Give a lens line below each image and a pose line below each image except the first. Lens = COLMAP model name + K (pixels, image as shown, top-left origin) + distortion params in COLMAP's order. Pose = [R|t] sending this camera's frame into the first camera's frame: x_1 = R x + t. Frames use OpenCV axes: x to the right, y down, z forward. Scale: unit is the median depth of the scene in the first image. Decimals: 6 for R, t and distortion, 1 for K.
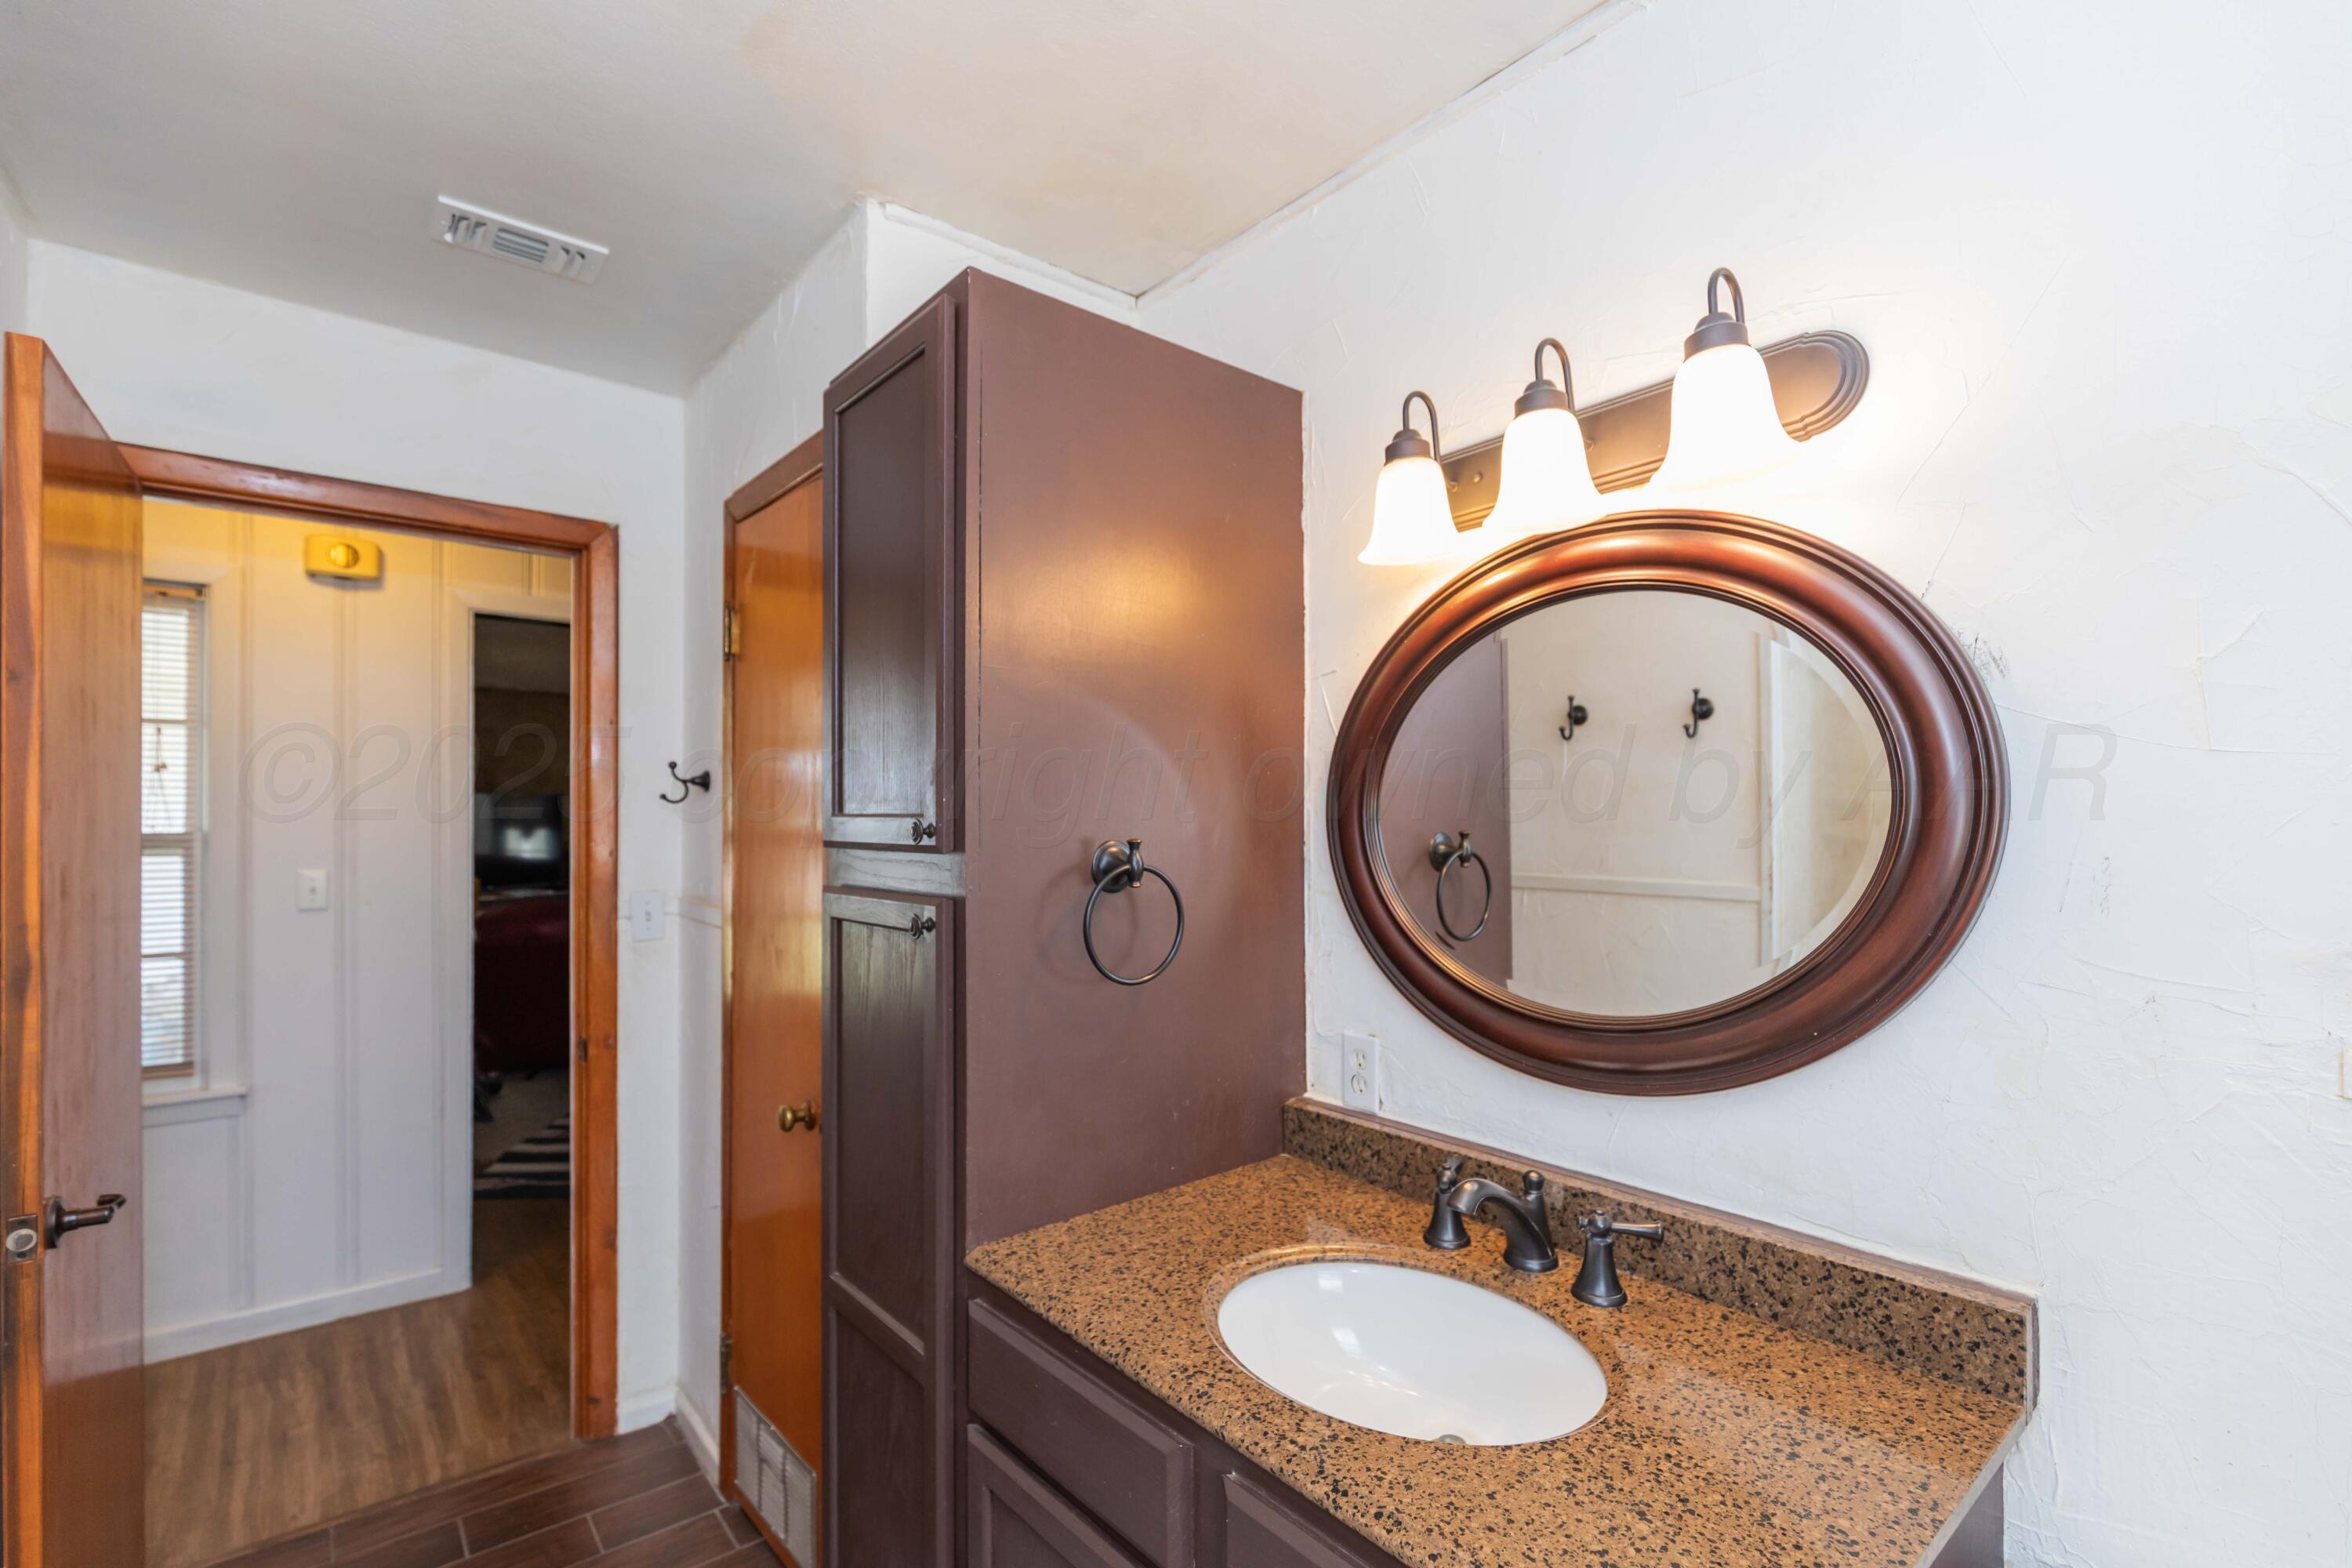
lens RADIAL K [[1083.3, 0, 1196.2], [0, 1083.3, 777.6], [0, 0, 1]] dist [-0.001234, 0.004770]
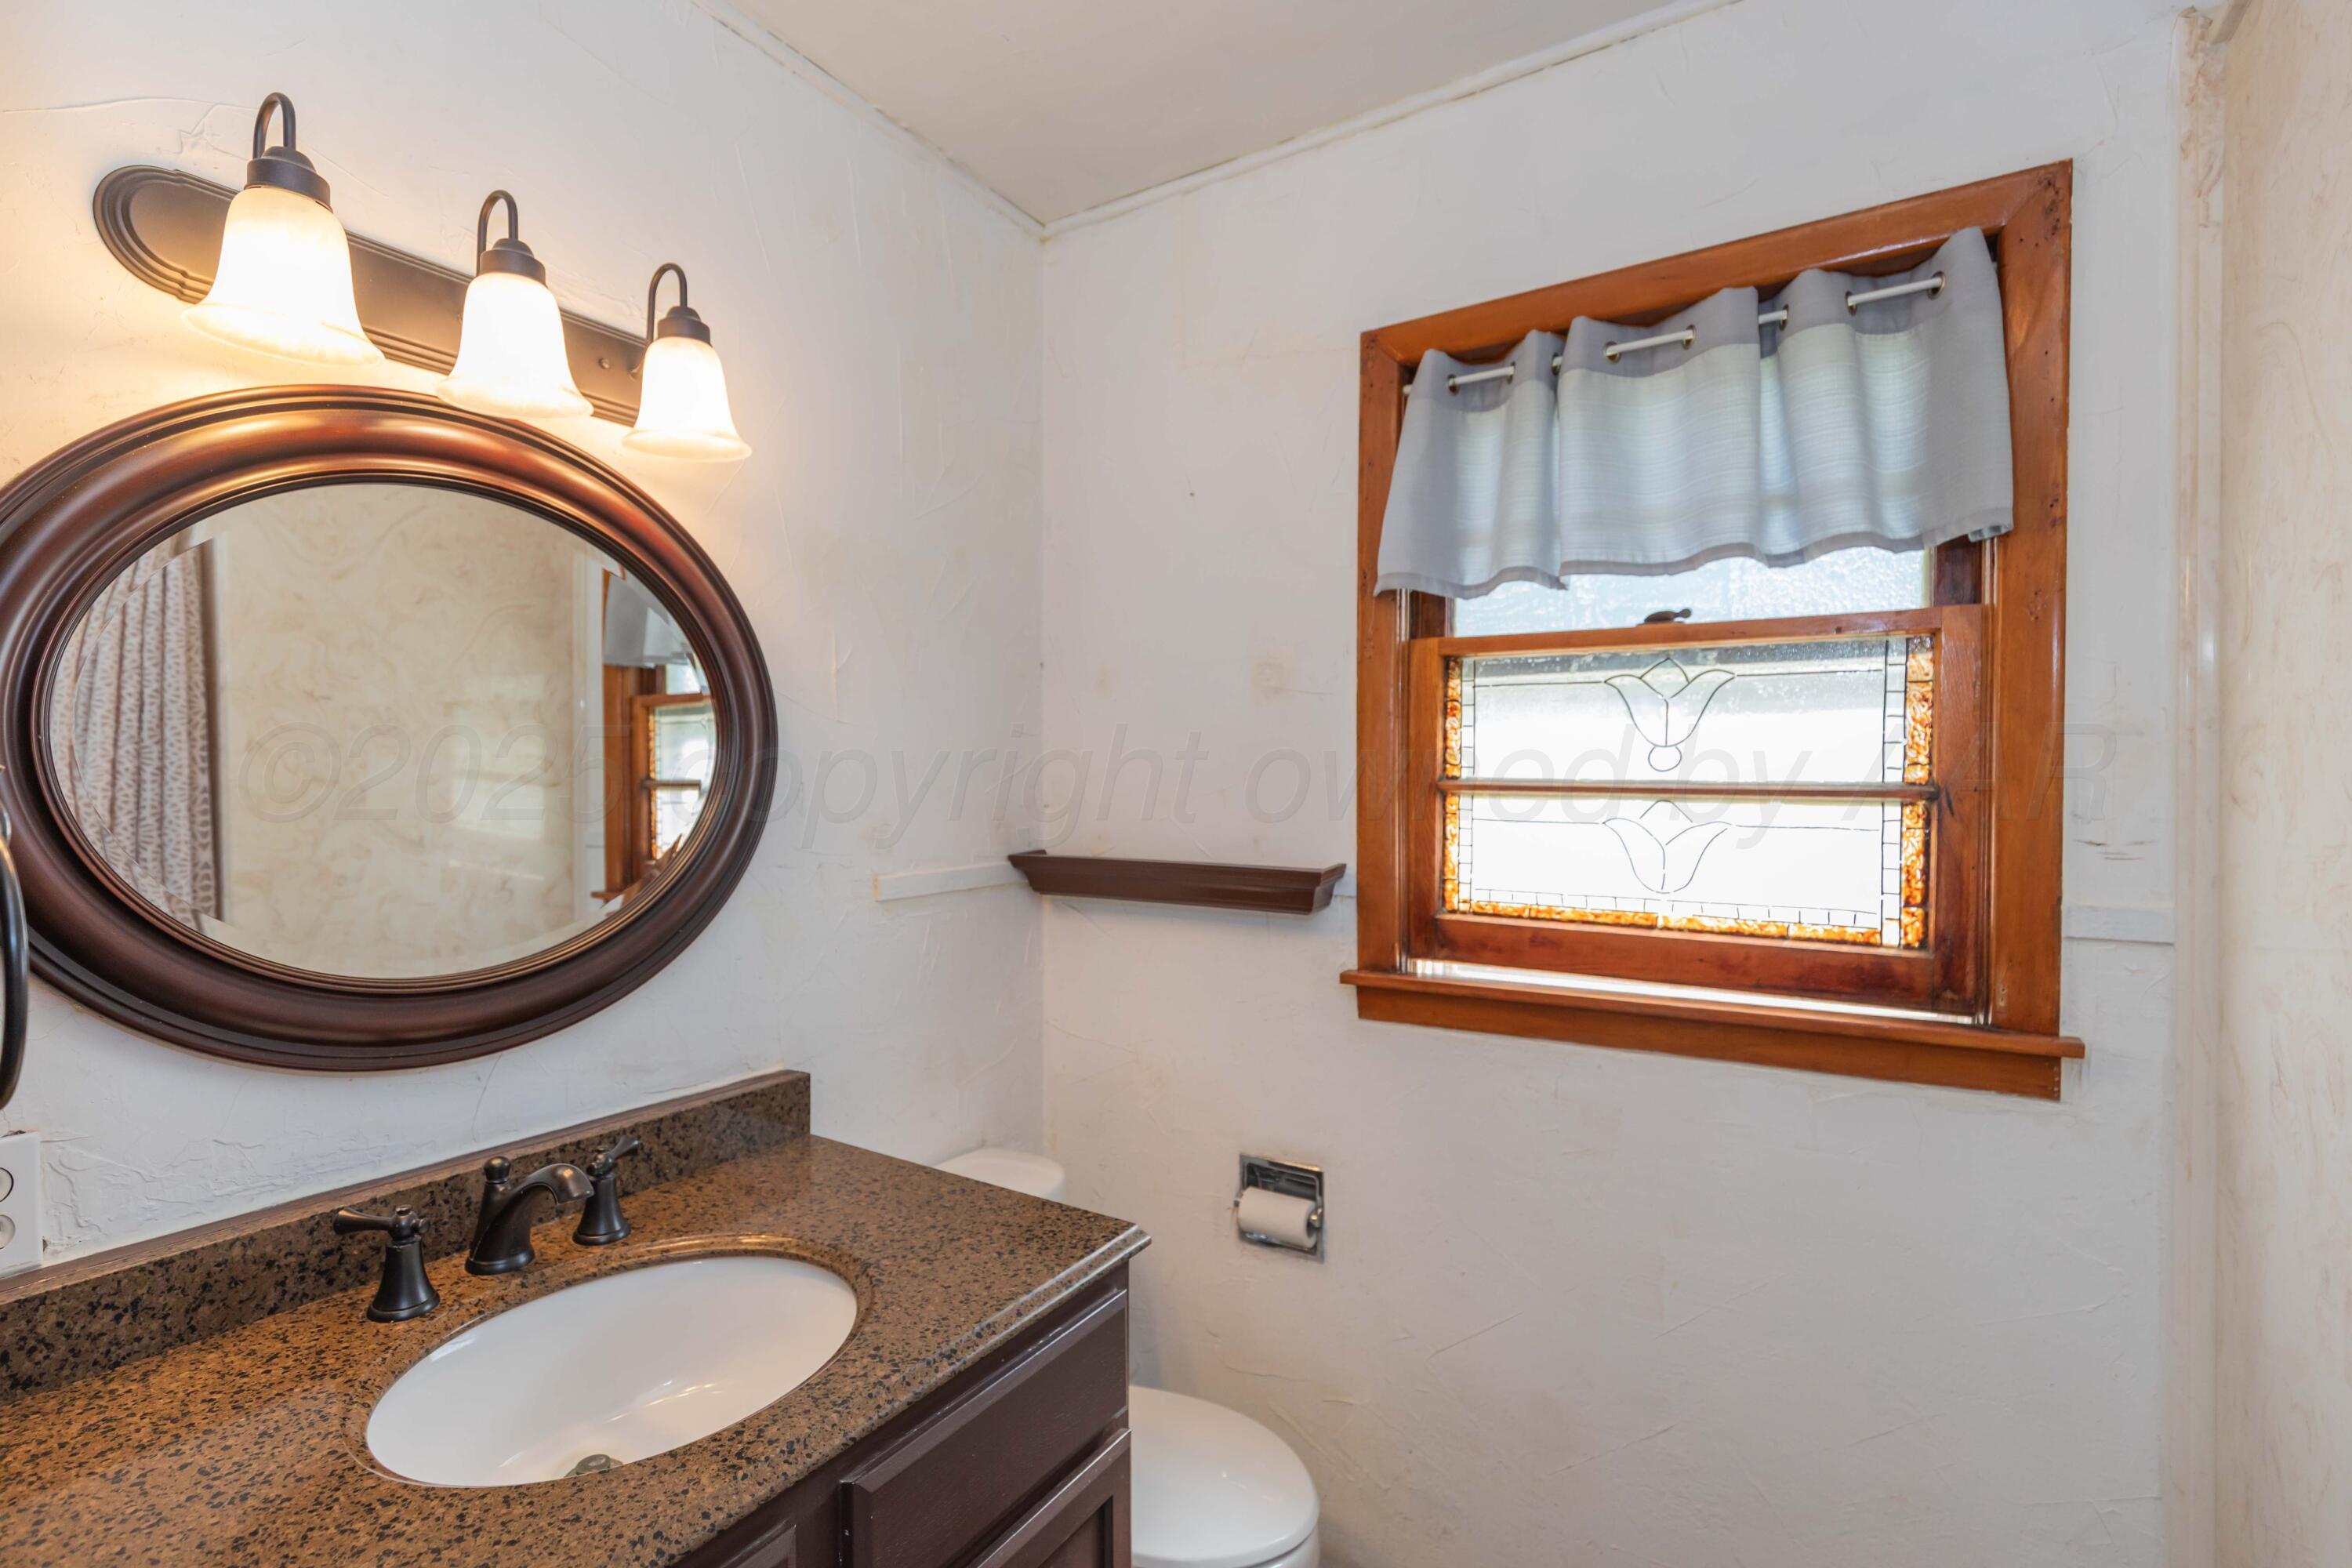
lens RADIAL K [[1083.3, 0, 1196.2], [0, 1083.3, 777.6], [0, 0, 1]] dist [-0.001234, 0.004770]
pose [[-0.302408, -0.039029, 0.952379, -0.732502], [-0.069684, 0.997393, 0.018747, -0.001587], [-0.950628, -0.060696, -0.304339, 0.807682]]
